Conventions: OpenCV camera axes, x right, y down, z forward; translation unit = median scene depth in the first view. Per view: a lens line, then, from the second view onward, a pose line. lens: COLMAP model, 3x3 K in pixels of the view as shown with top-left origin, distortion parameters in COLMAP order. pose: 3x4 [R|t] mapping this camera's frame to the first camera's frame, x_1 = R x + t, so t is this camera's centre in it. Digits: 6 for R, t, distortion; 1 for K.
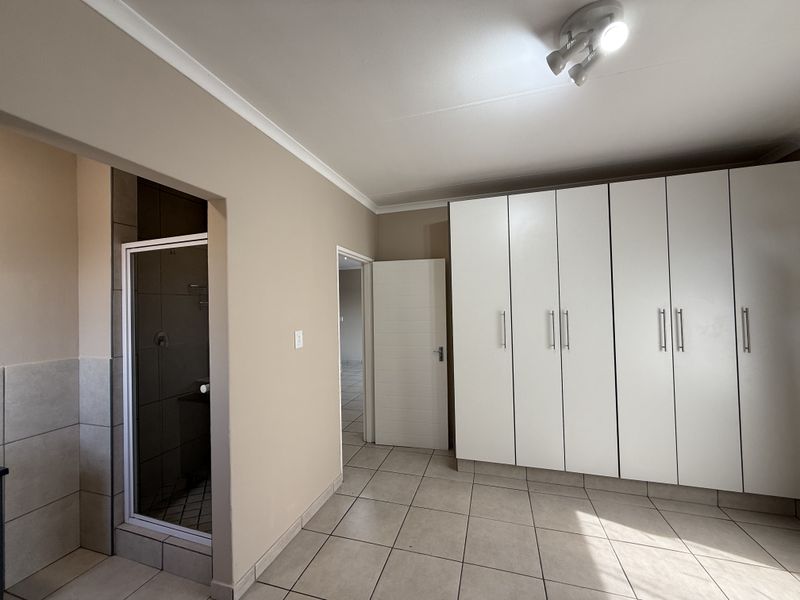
lens RADIAL K [[318.9, 0, 396.9], [0, 318.9, 301.2], [0, 0, 1]] dist [-0.000133, -0.000001]
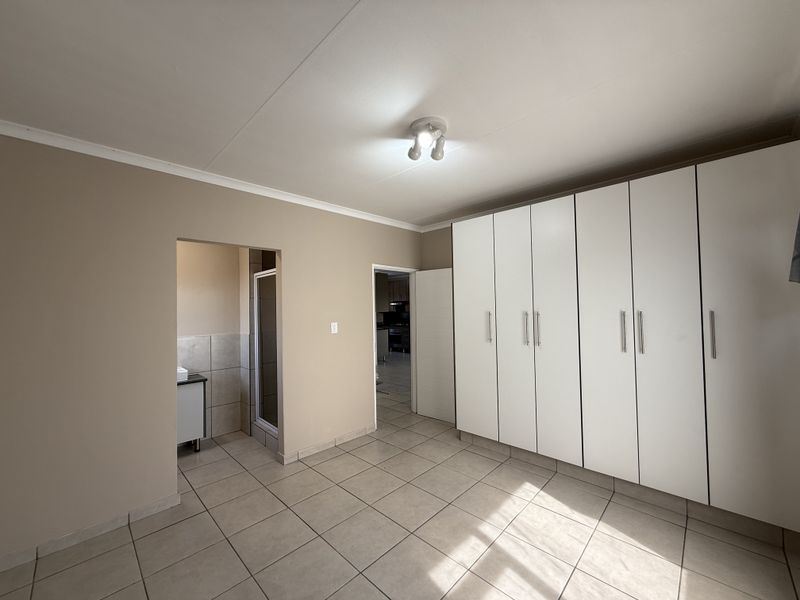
lens RADIAL K [[318.9, 0, 396.9], [0, 318.9, 301.2], [0, 0, 1]] dist [-0.000133, -0.000001]
pose [[0.887567, -0.004155, -0.460659, 0.662827], [0.007649, 0.999954, 0.005719, -0.018895], [0.460614, -0.008599, 0.887559, -0.250831]]
